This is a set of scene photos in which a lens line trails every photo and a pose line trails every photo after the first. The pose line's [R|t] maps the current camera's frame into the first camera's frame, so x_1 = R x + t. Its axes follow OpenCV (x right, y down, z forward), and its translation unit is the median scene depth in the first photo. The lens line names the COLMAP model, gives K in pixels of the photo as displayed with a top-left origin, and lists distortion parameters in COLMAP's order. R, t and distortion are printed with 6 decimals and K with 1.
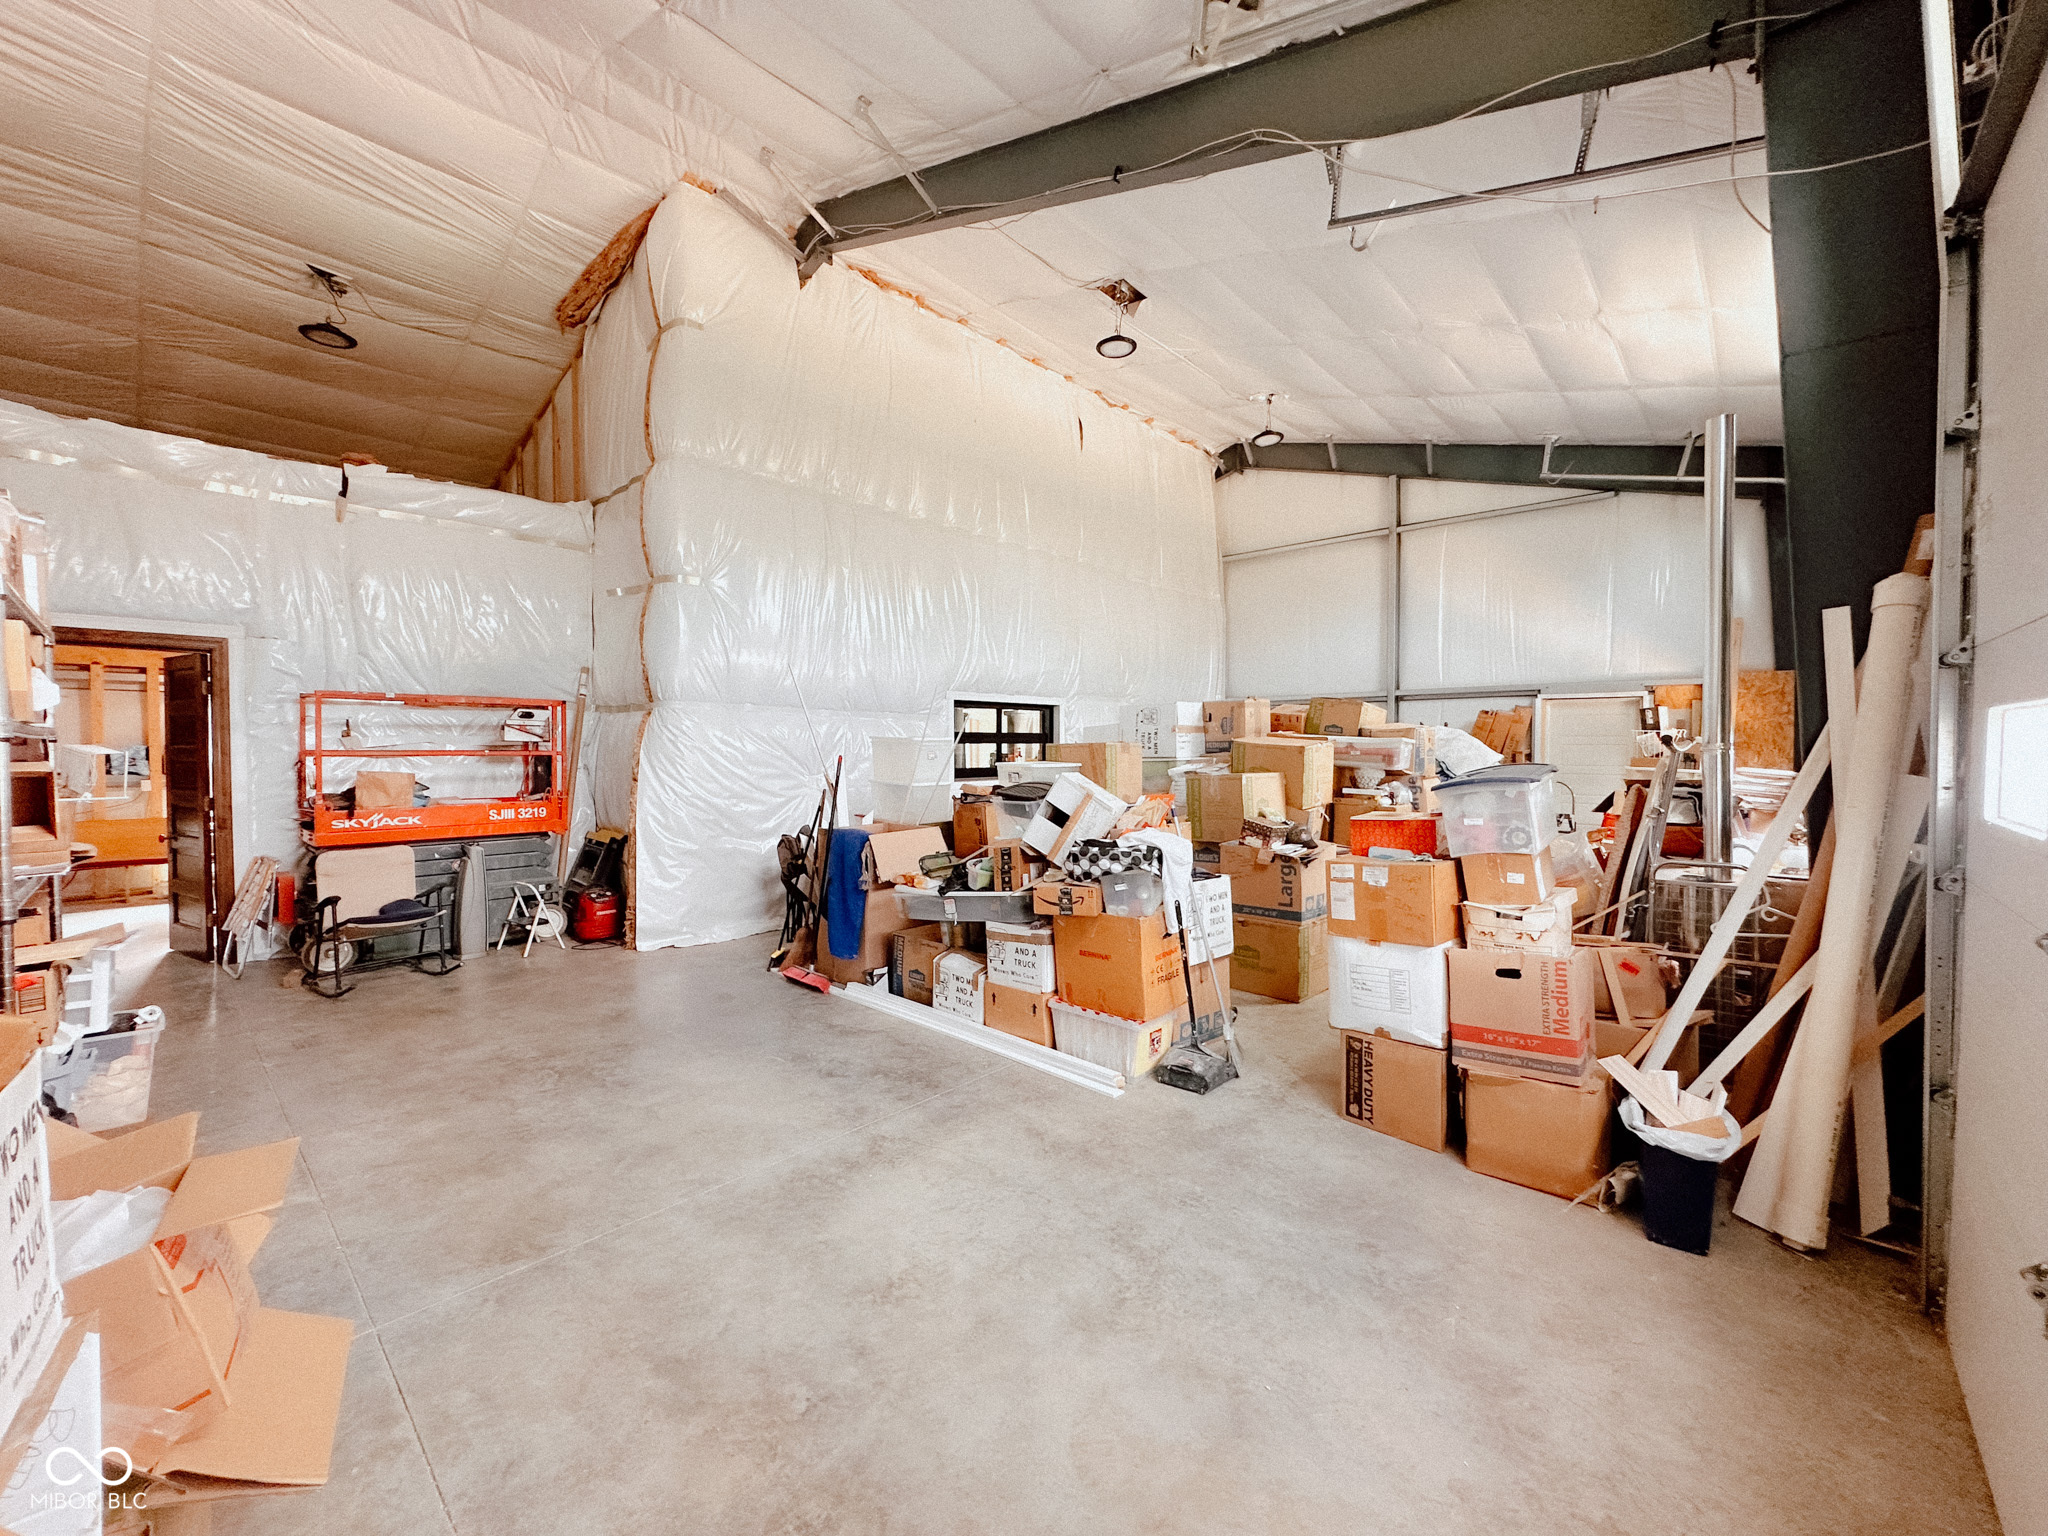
lens RADIAL K [[829.6, 0, 1019.7], [0, 829.6, 771.7], [0, 0, 1]] dist [0.000621, 0.000498]
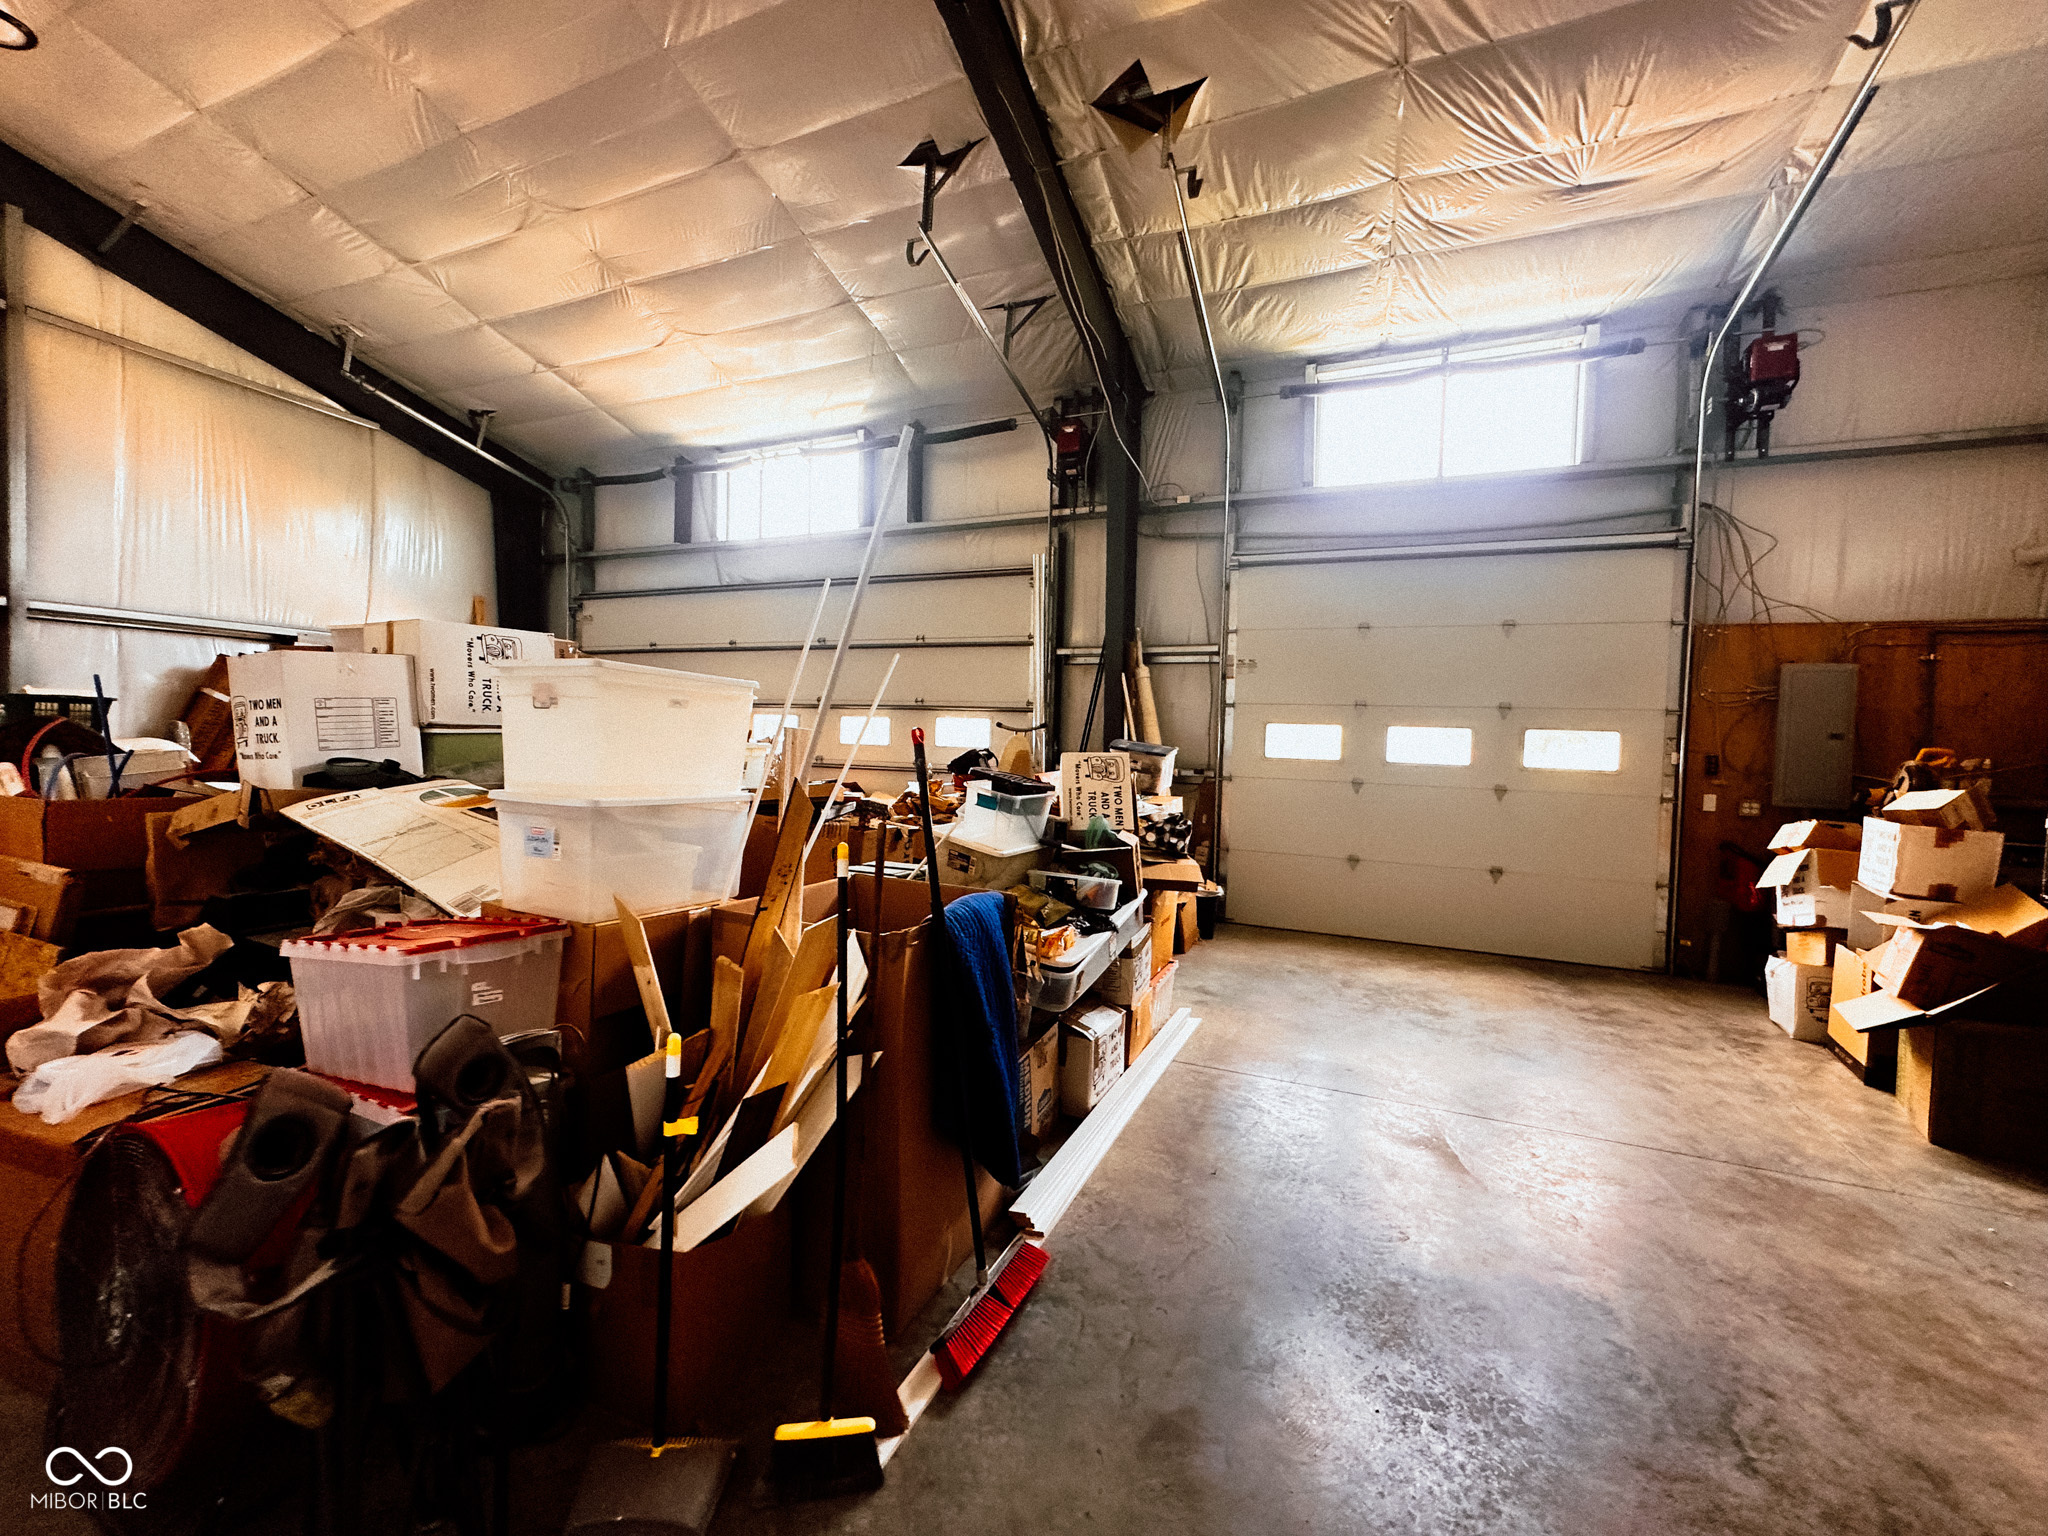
lens RADIAL K [[829.6, 0, 1021.3], [0, 829.6, 763.1], [0, 0, 1]] dist [0.000621, 0.000498]
pose [[-0.344588, -0.041301, 0.937845, -0.500230], [-0.000762, 0.999044, 0.043717, -0.018225], [-0.938754, 0.014350, -0.344290, 0.911151]]
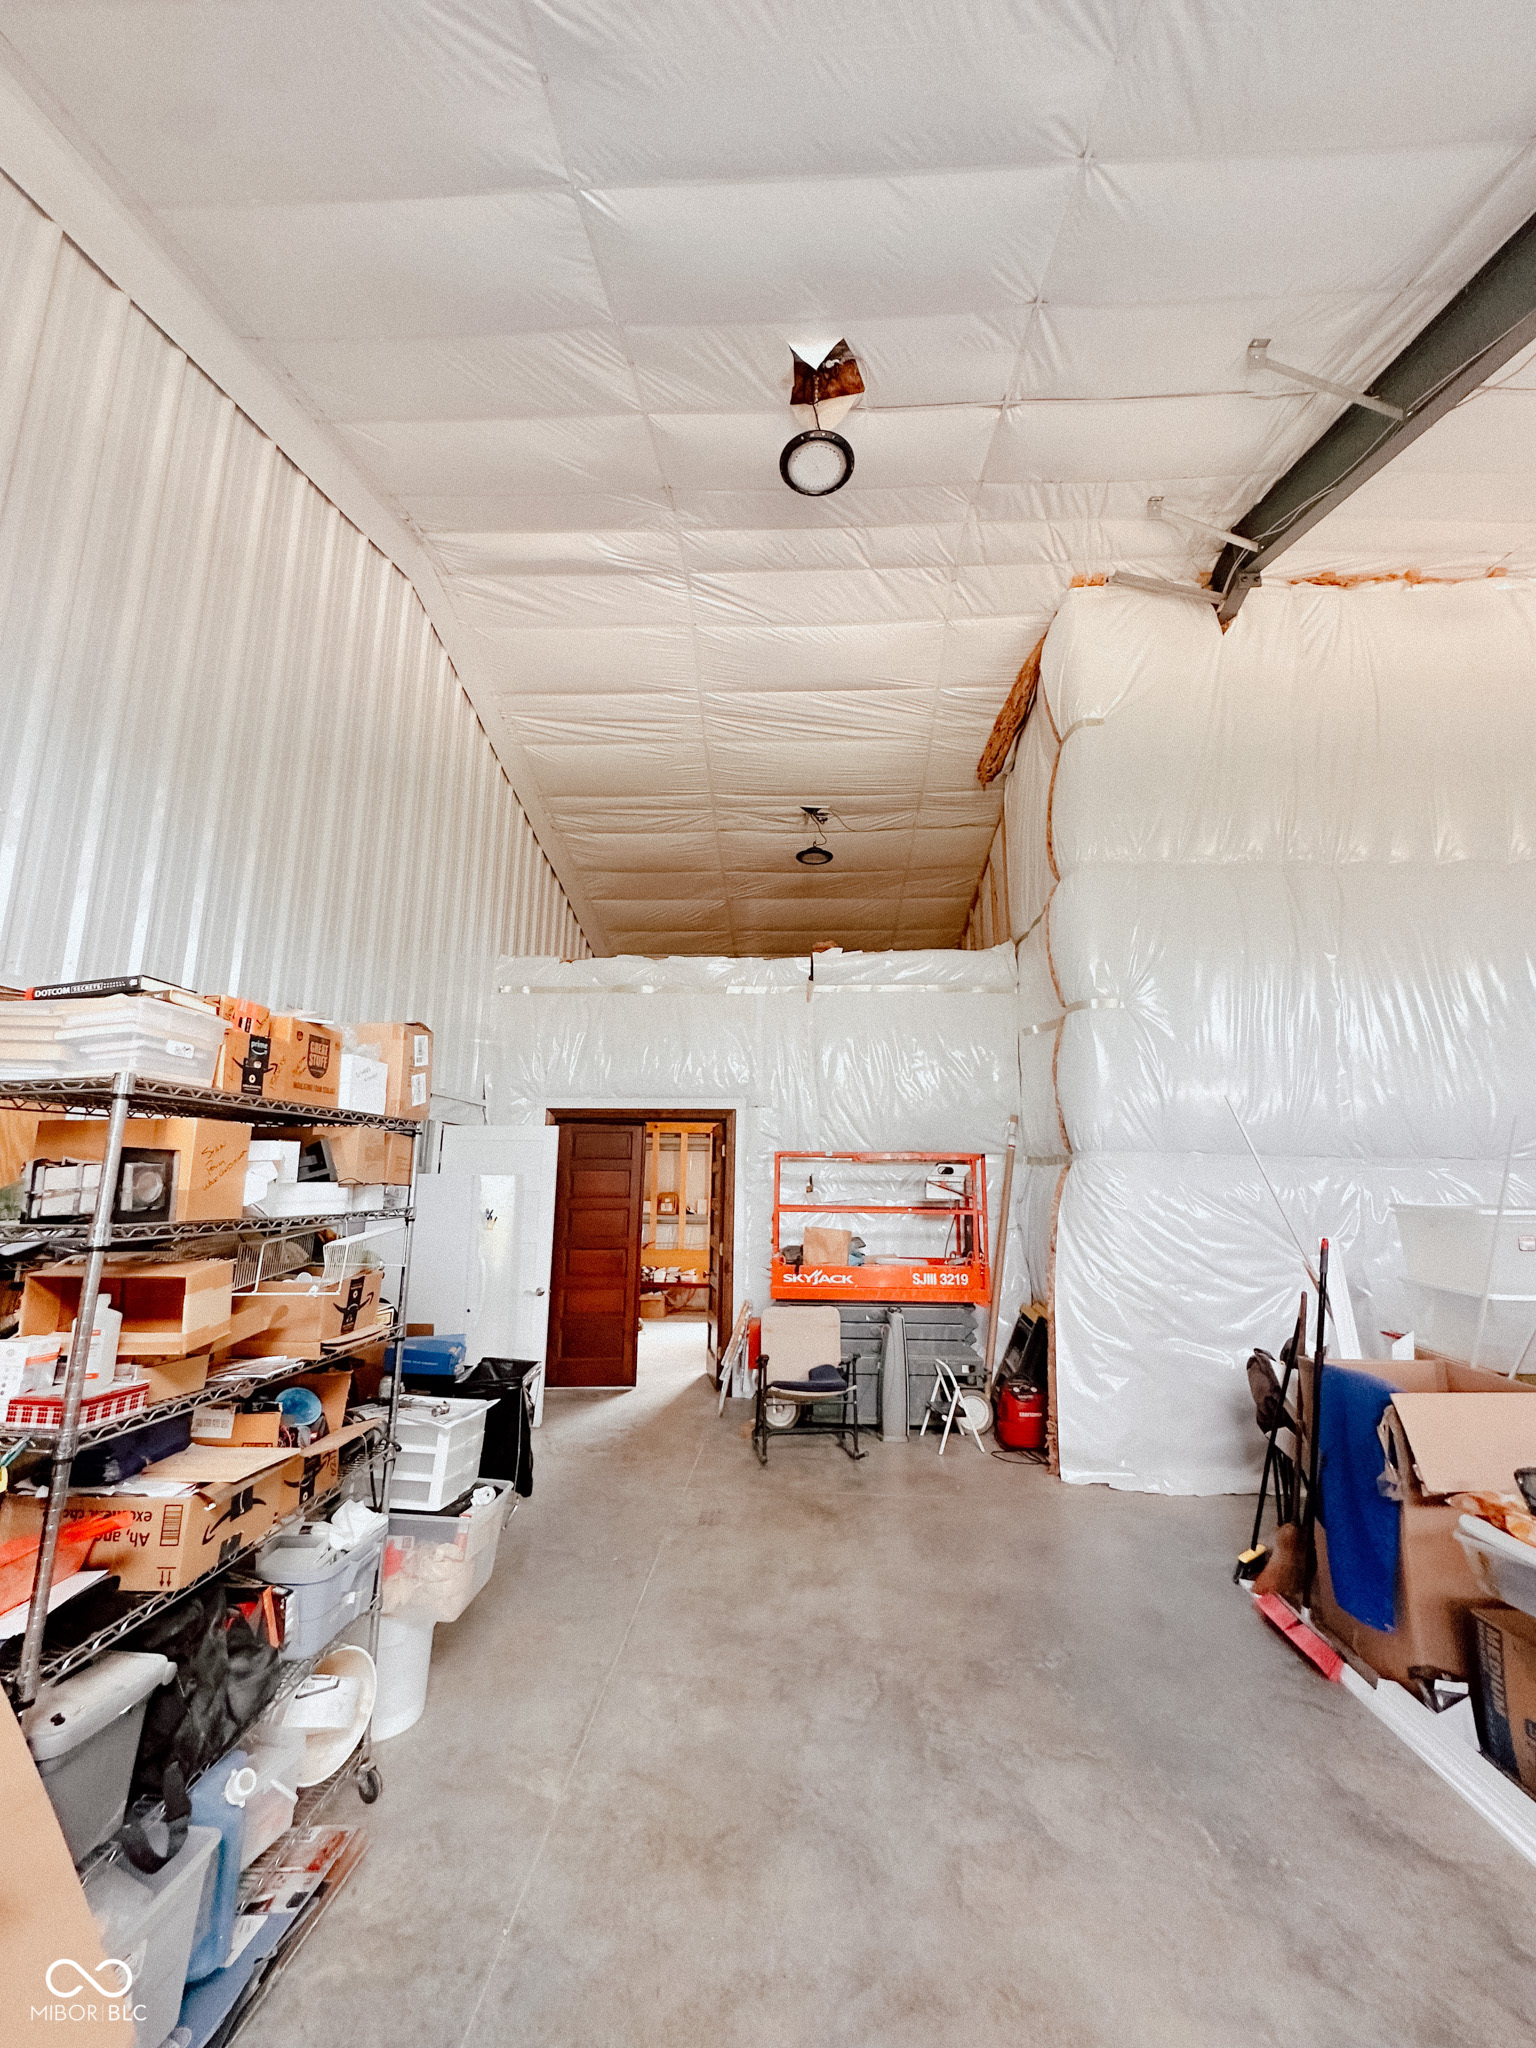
lens RADIAL K [[829.6, 0, 761.9], [0, 829.6, 1020.2], [0, 0, 1]] dist [0.000621, 0.000498]
pose [[0.646333, -0.141757, -0.749772, -0.000942], [-0.033507, 0.976372, -0.213483, -0.027142], [0.762319, 0.163104, 0.626312, 0.226080]]
